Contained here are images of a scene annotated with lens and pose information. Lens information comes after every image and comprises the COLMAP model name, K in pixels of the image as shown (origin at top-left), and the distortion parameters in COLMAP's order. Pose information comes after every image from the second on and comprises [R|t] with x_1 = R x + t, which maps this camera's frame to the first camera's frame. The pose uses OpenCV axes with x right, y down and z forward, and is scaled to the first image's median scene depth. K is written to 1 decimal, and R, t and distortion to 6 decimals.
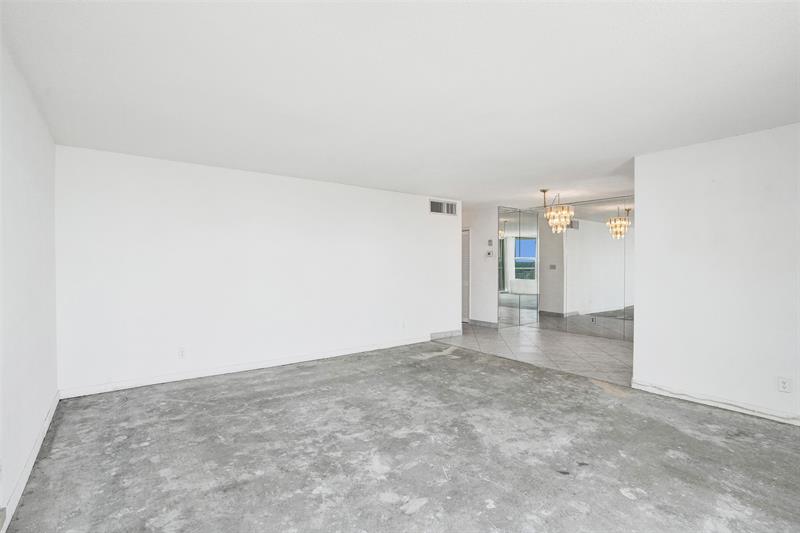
lens RADIAL K [[387.1, 0, 403.1], [0, 387.1, 268.0], [0, 0, 1]] dist [-0.057532, 0.028926]
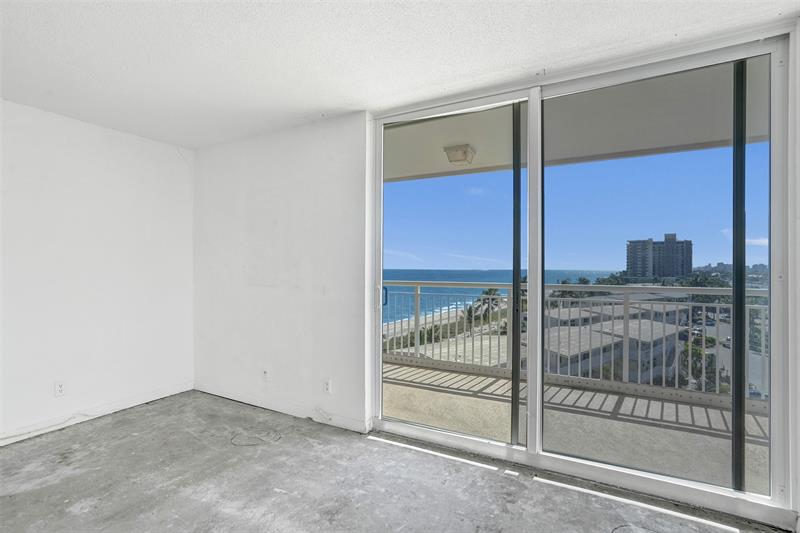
lens RADIAL K [[387.1, 0, 403.1], [0, 387.1, 268.0], [0, 0, 1]] dist [-0.057532, 0.028926]
pose [[-0.420448, -0.005252, 0.907302, -0.231796], [0.001330, 0.999979, 0.006405, 0.002923], [-0.907316, 0.003900, -0.420432, 0.684721]]
